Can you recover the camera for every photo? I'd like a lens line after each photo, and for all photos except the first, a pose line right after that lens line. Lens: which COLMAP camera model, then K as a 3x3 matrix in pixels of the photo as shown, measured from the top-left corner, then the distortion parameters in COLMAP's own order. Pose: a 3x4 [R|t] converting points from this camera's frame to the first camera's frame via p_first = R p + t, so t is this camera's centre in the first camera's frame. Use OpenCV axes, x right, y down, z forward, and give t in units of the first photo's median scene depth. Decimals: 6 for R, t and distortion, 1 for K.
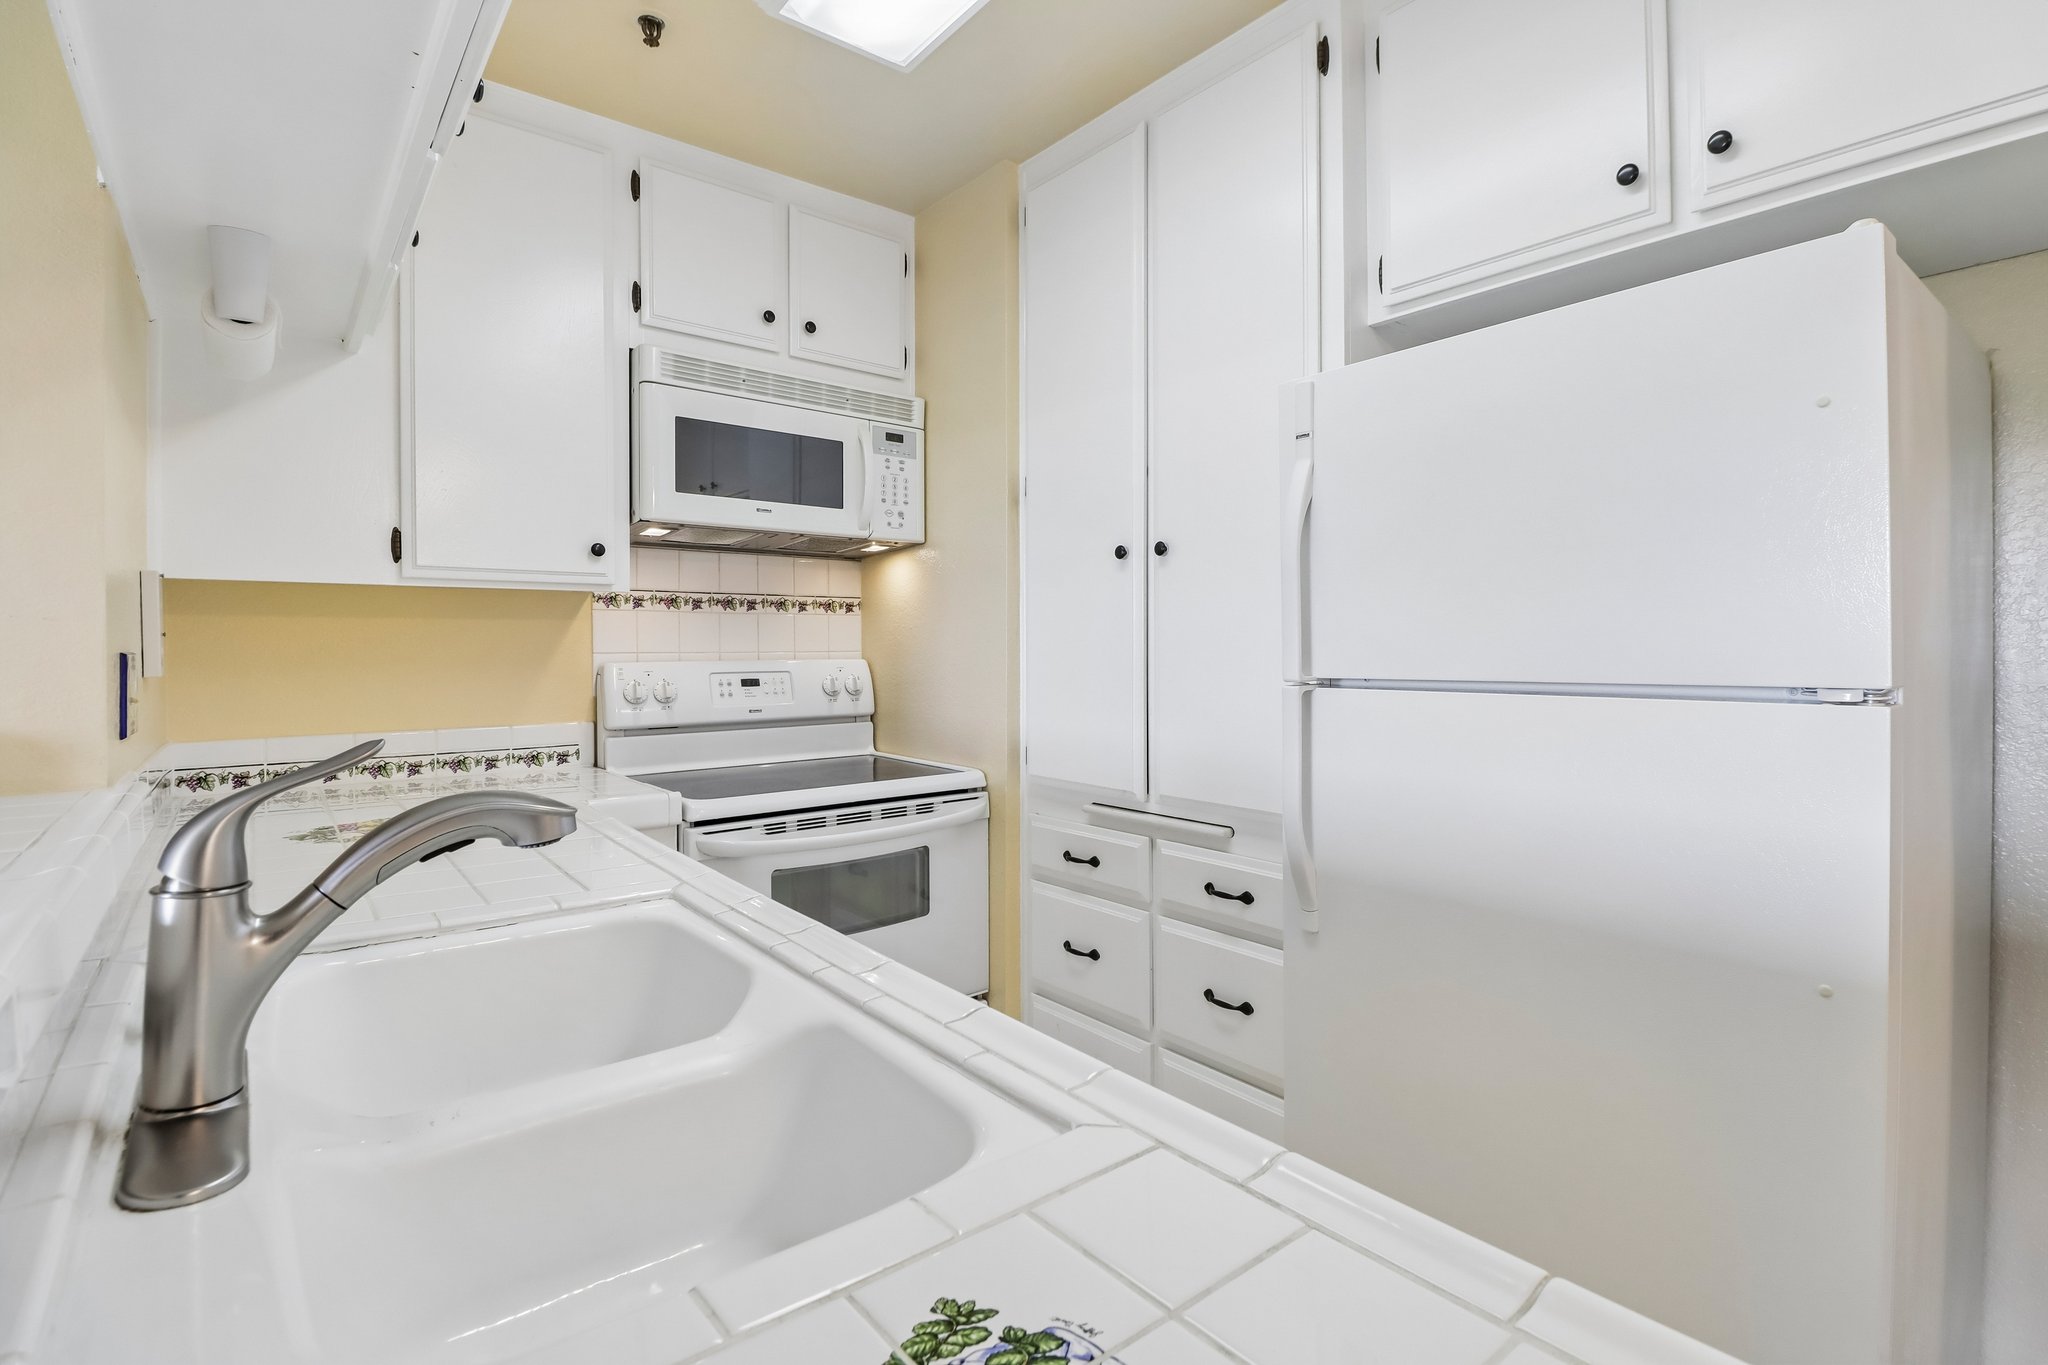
lens RADIAL K [[954.7, 0, 1048.1], [0, 954.7, 648.3], [0, 0, 1]] dist [-0.010406, -0.005065]
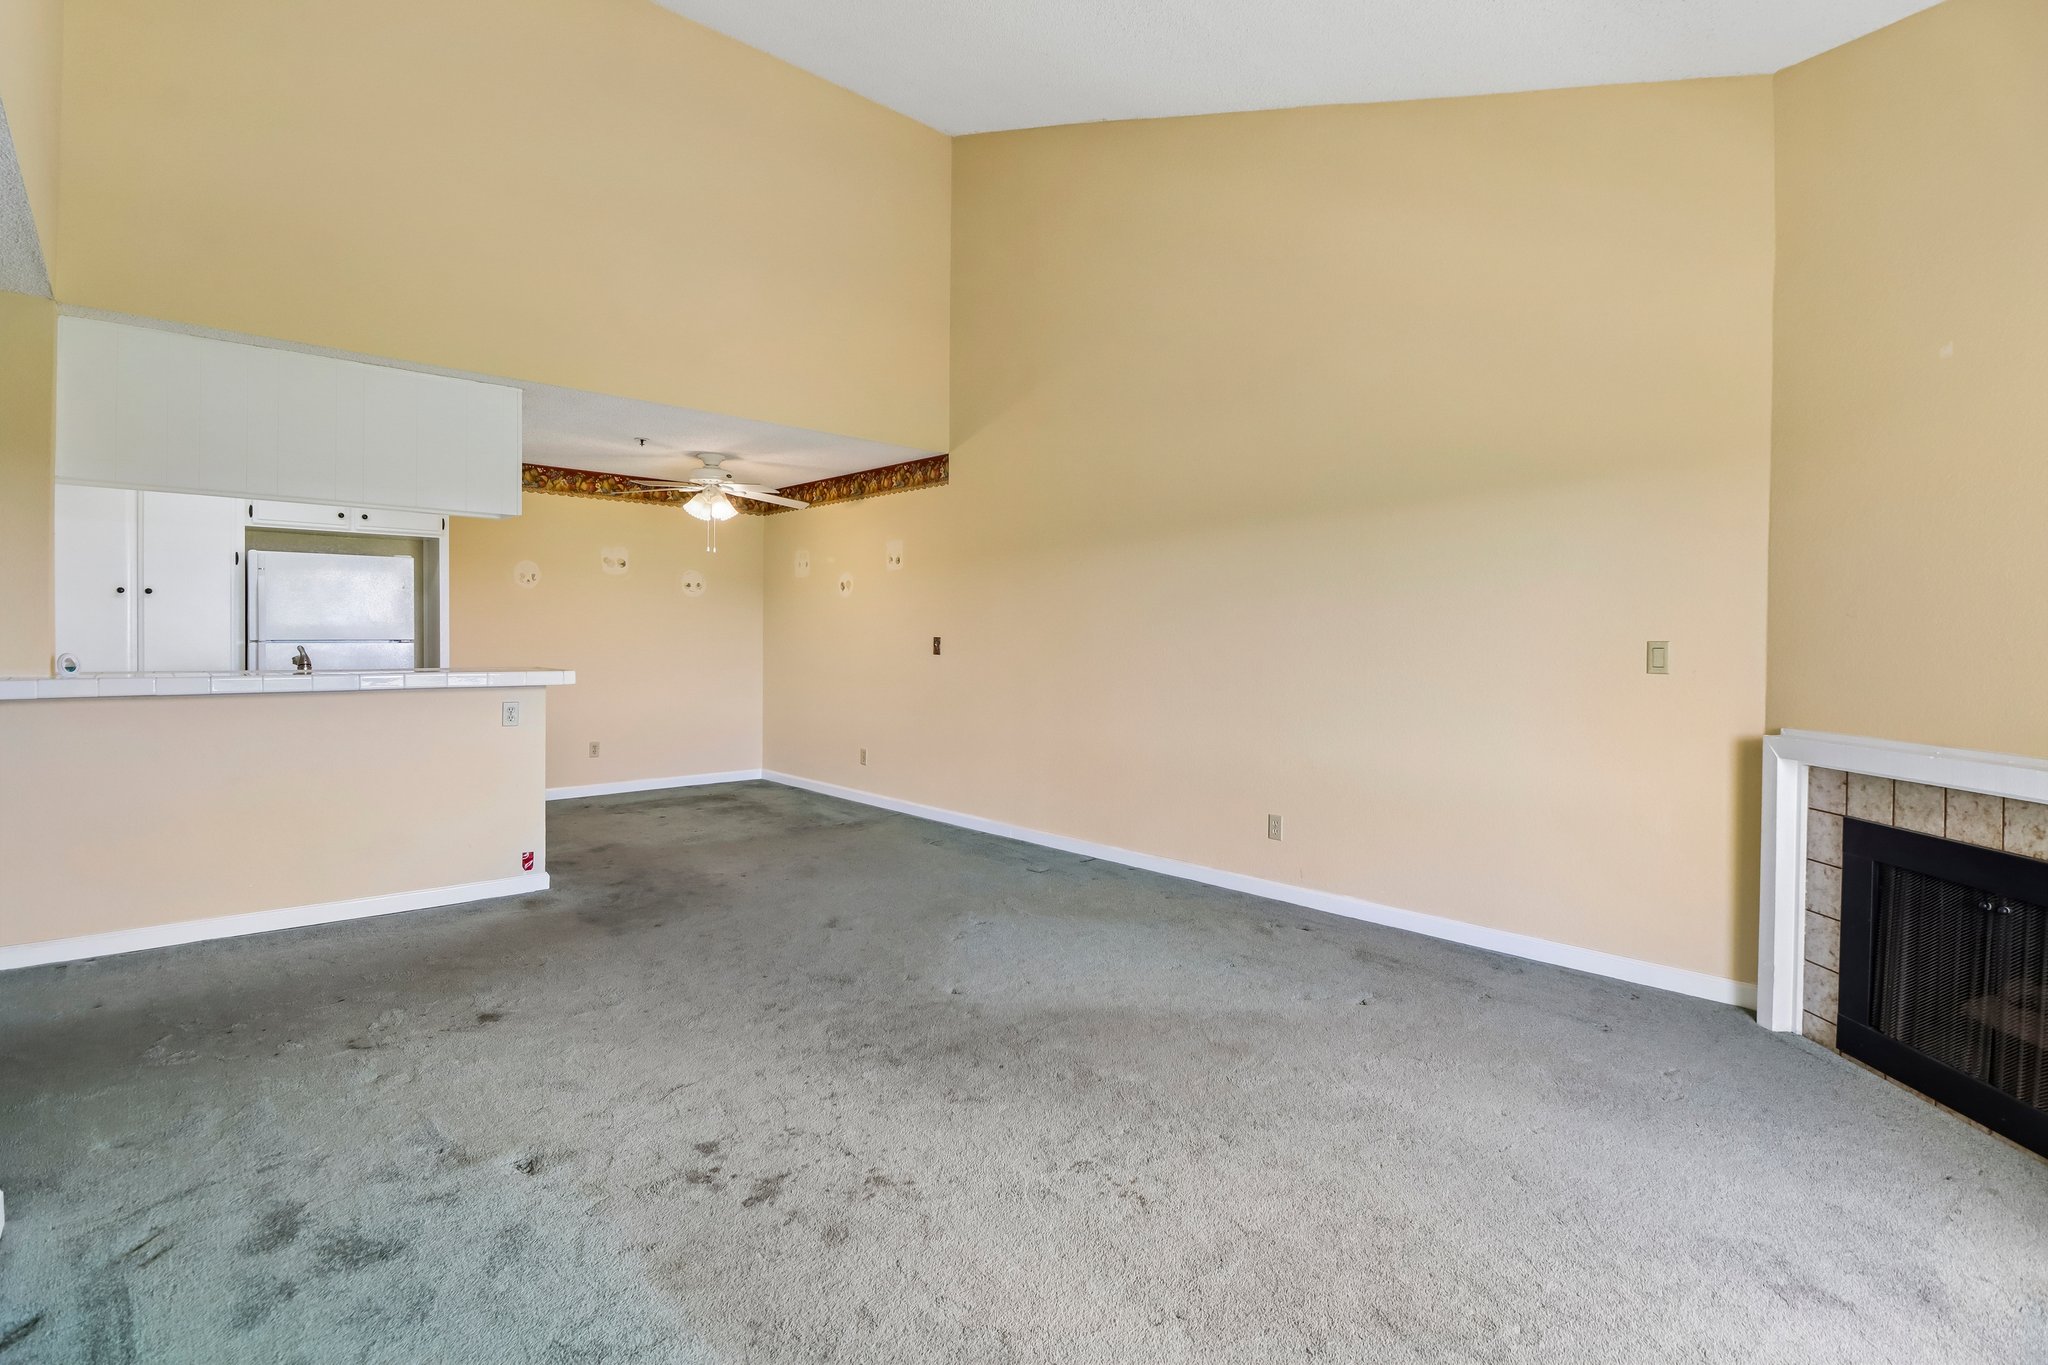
lens RADIAL K [[954.7, 0, 1022.6], [0, 954.7, 661.6], [0, 0, 1]] dist [-0.010406, -0.005065]
pose [[-0.063986, -0.020011, 0.997750, -2.065494], [-0.003492, 0.999797, 0.019829, 0.020596], [-0.997945, -0.002215, -0.064043, -0.938657]]
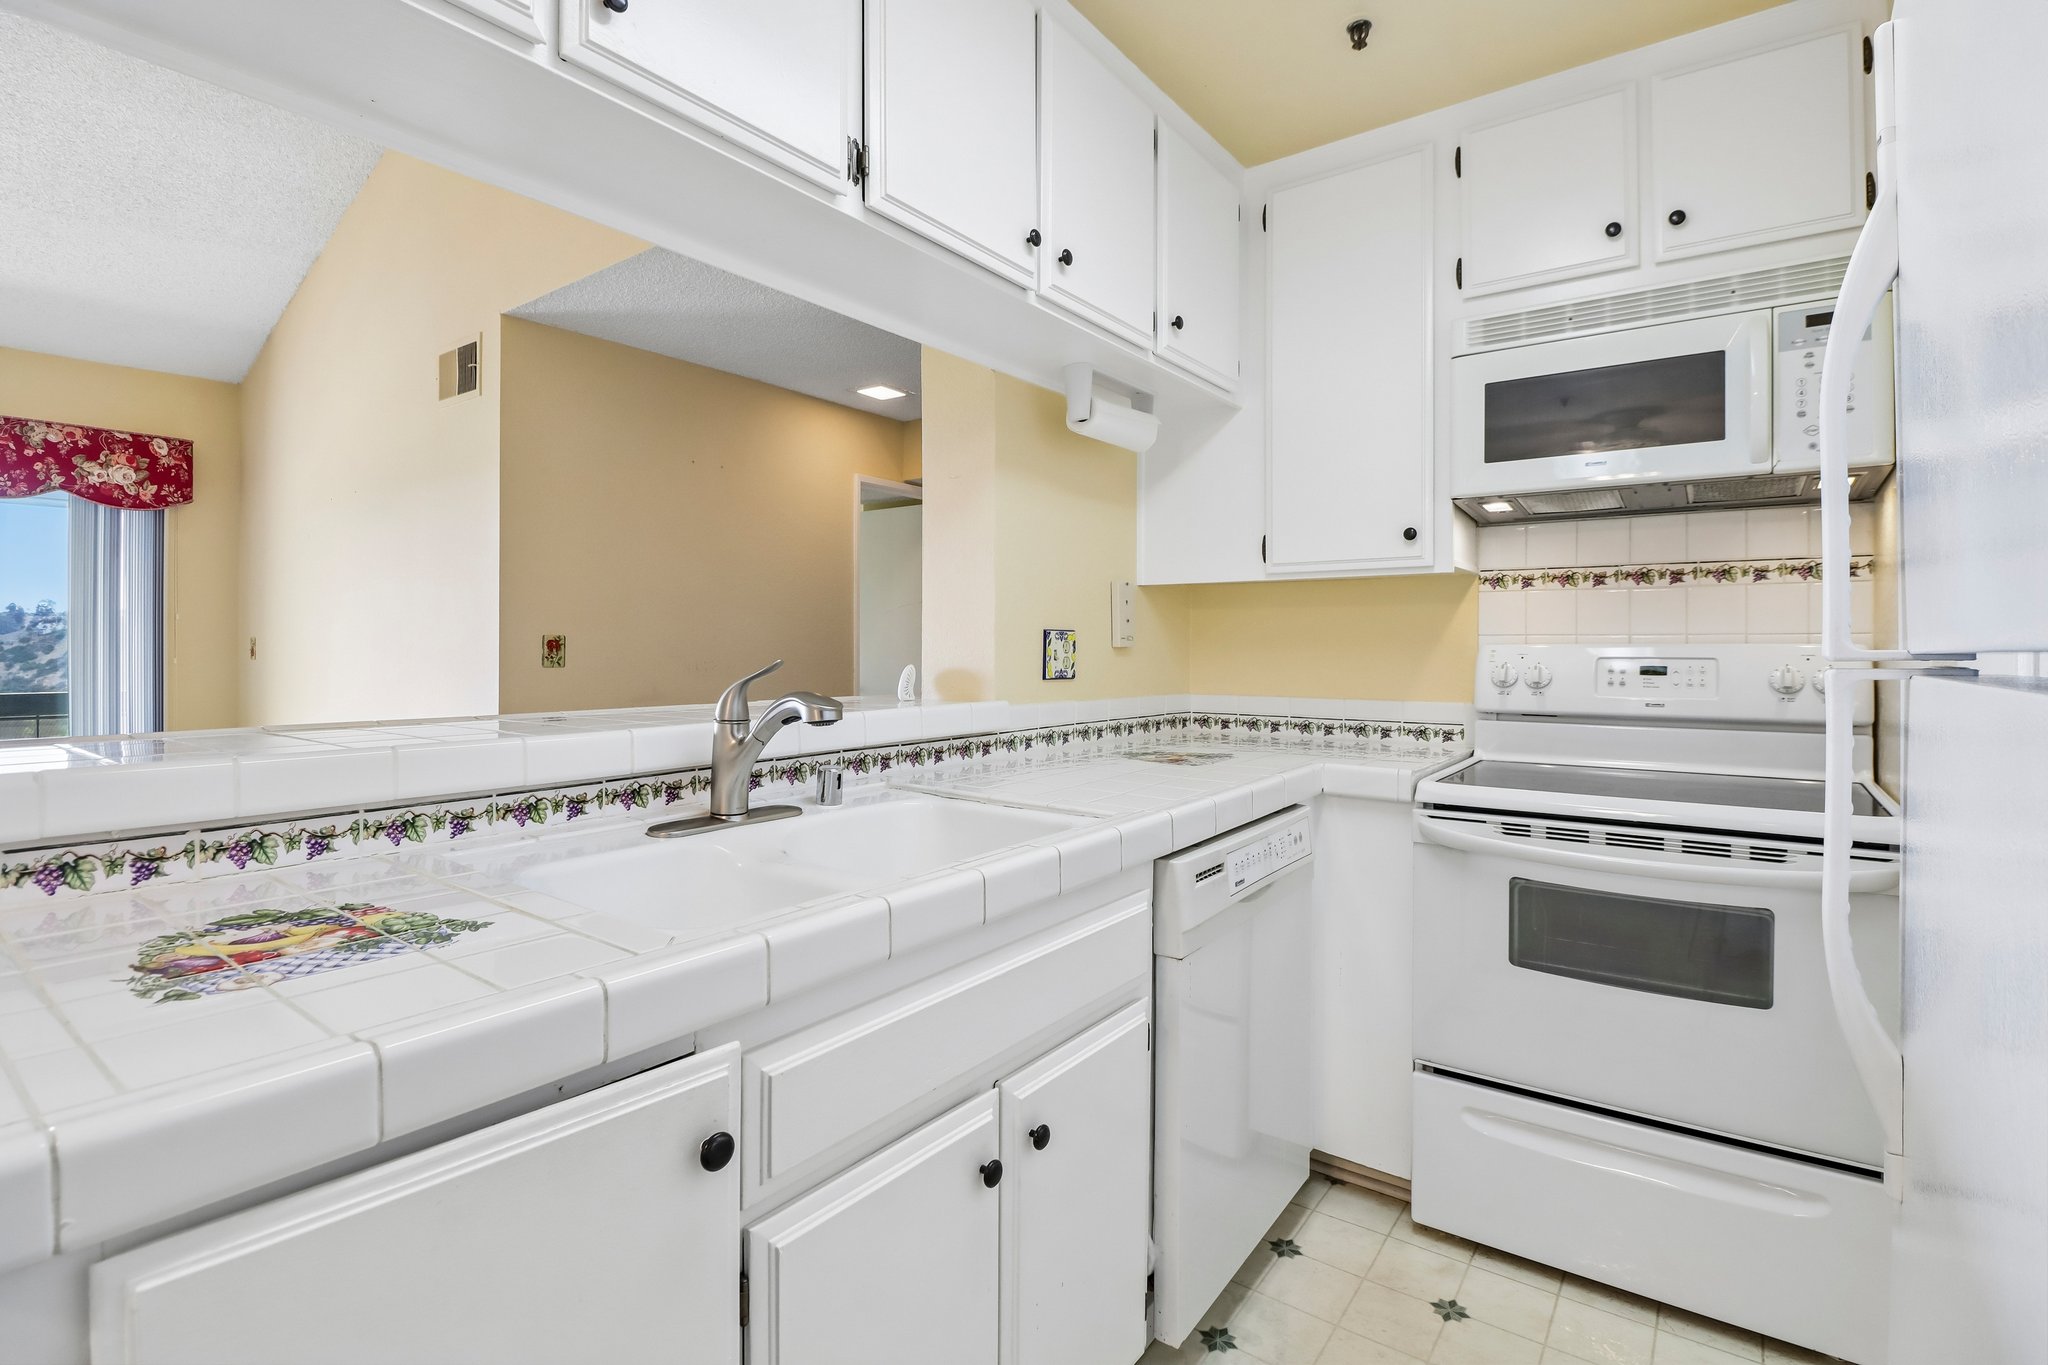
lens RADIAL K [[954.7, 0, 1024.3], [0, 954.7, 648.4], [0, 0, 1]] dist [-0.010406, -0.005065]
pose [[0.233087, 0.005282, -0.972442, 0.389097], [-0.005946, 0.999974, 0.004006, 0.017899], [0.972438, 0.004848, 0.233113, 0.301208]]
